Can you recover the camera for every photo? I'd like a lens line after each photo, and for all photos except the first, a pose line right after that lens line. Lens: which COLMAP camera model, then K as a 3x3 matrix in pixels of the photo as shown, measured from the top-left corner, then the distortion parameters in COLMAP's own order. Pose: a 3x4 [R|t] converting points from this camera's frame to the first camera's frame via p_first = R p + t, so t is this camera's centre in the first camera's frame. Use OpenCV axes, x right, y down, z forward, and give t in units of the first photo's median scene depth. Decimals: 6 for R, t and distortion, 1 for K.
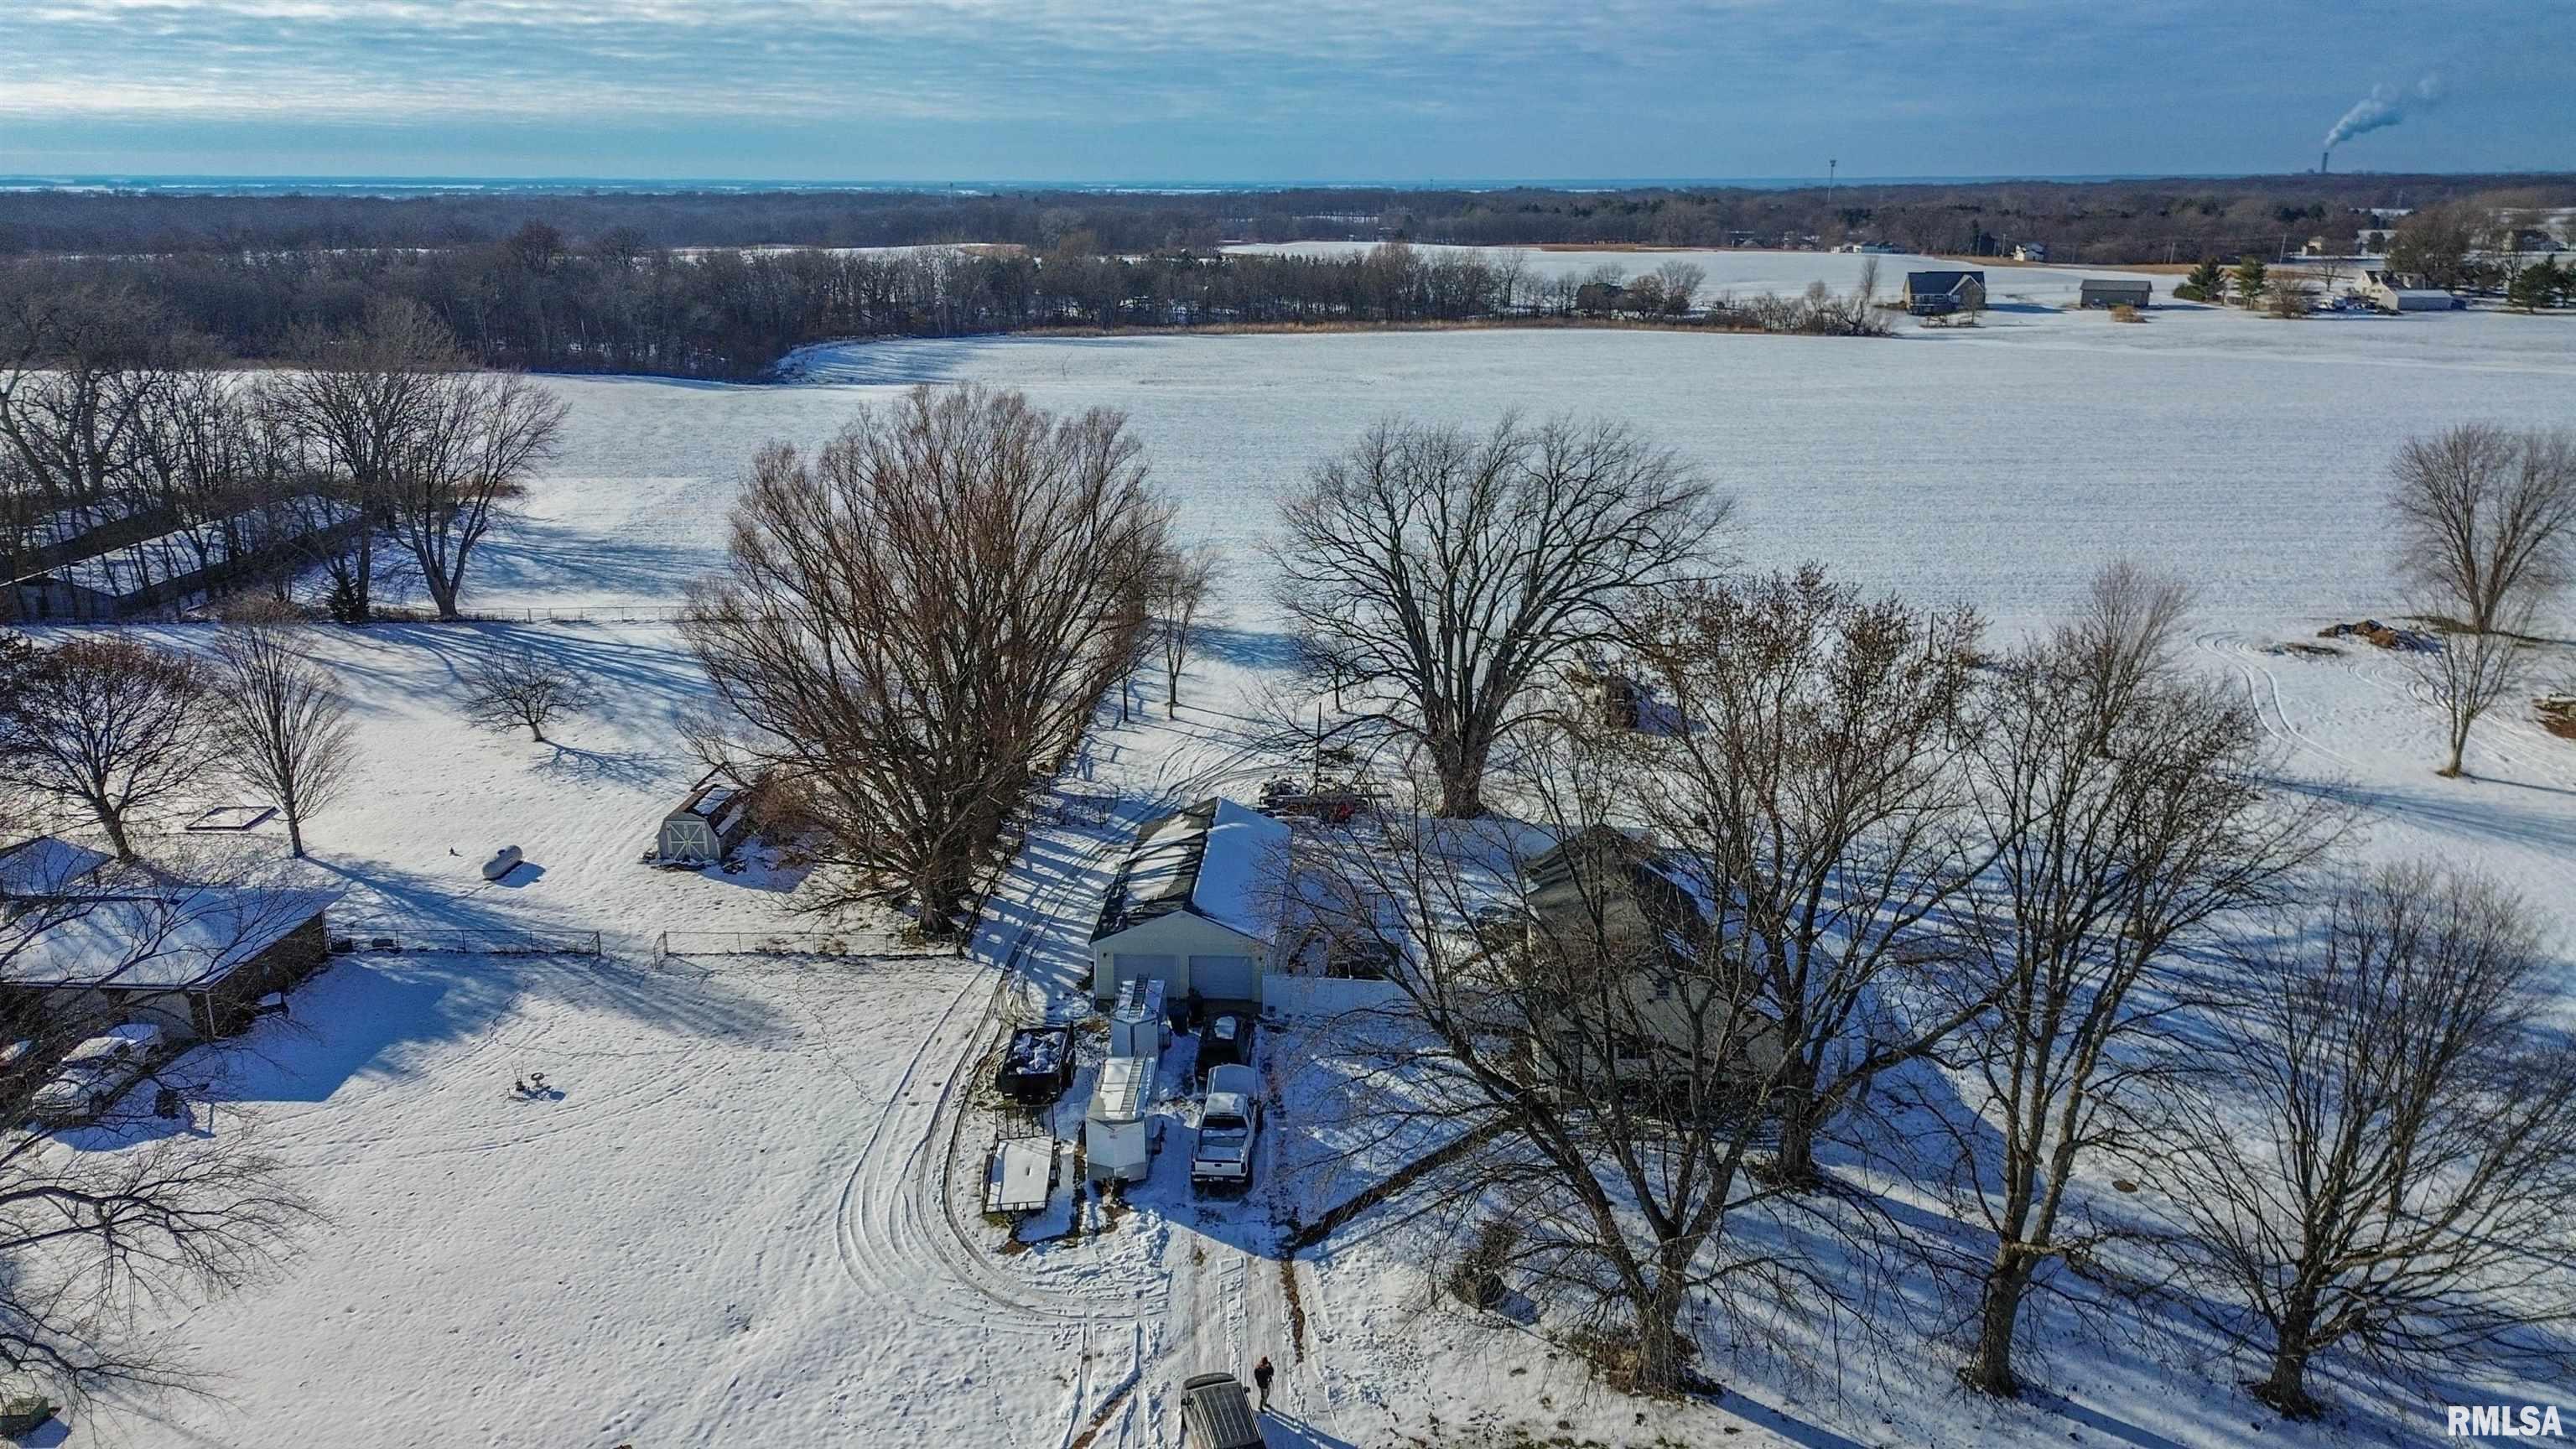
lens RADIAL K [[1792.3, 0, 1293.5], [0, 1792.3, 713.8], [0, 0, 1]] dist [0.065336, -0.039866]
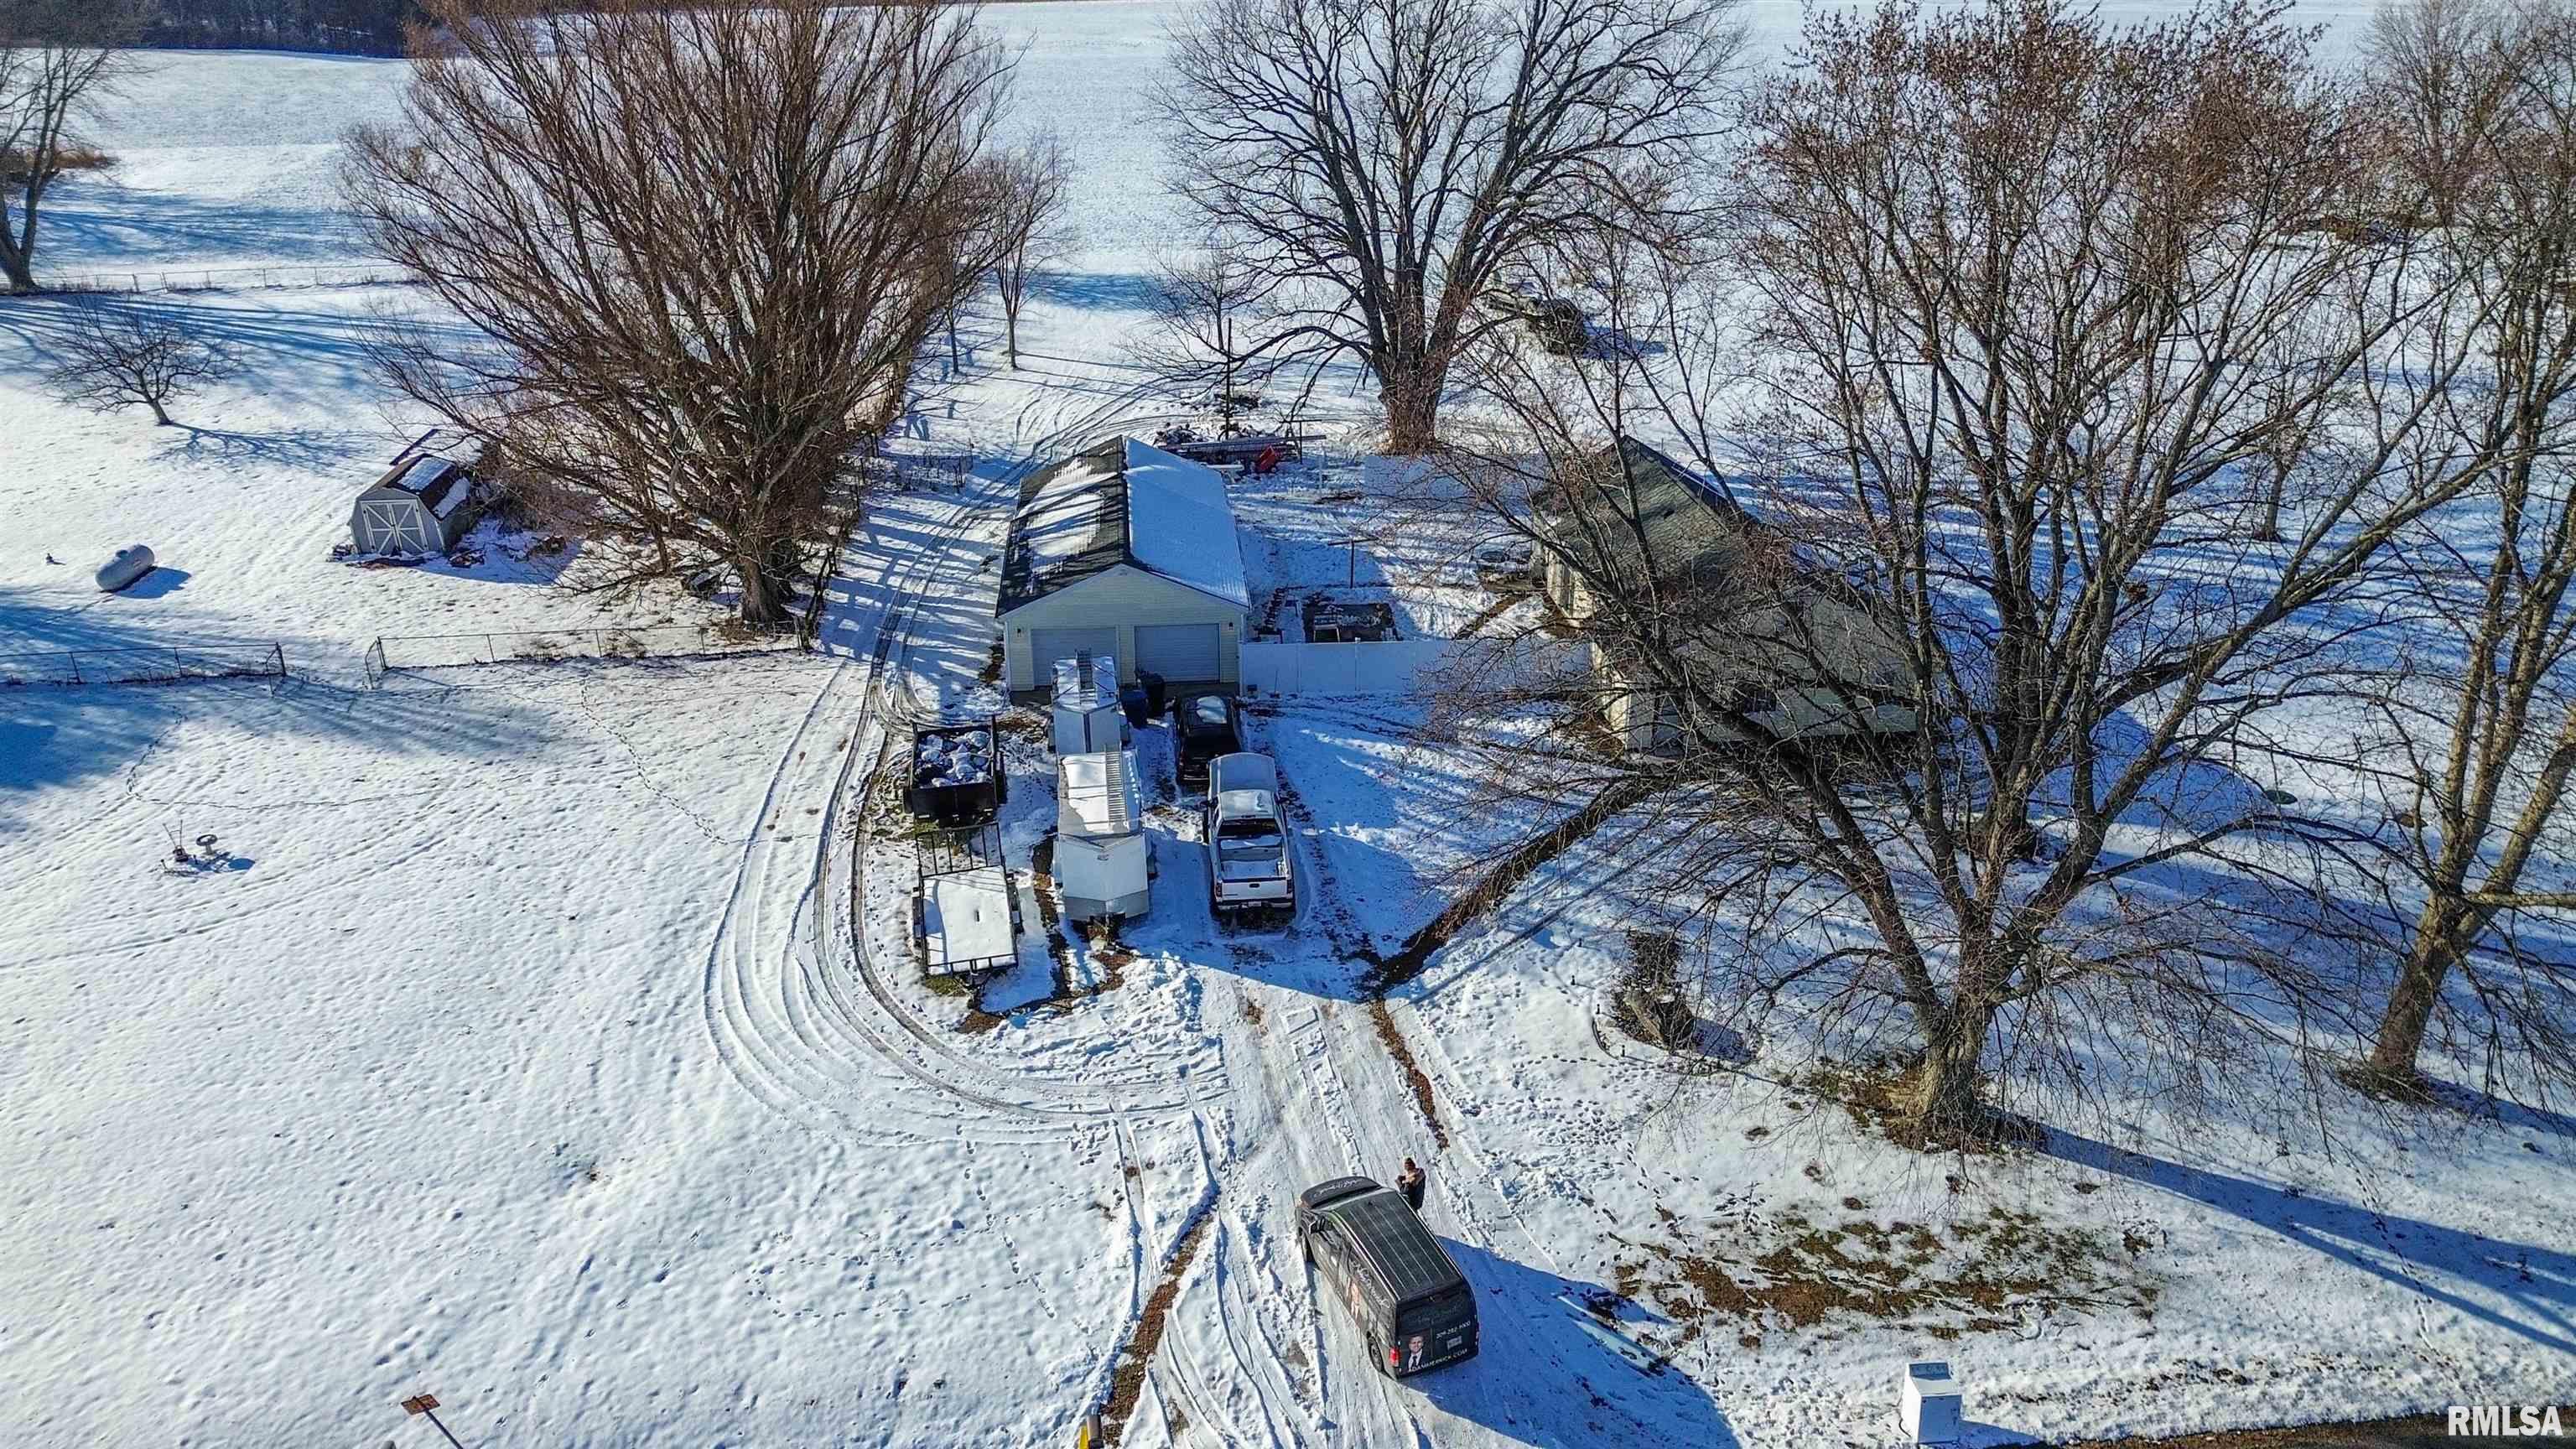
lens RADIAL K [[1792.3, 0, 1304.1], [0, 1792.3, 704.0], [0, 0, 1]] dist [0.065336, -0.039866]
pose [[0.987872, -0.063023, 0.141902, -0.108229], [0.042801, 0.989041, 0.141300, 0.073475], [-0.149252, -0.133513, 0.979744, 0.285326]]
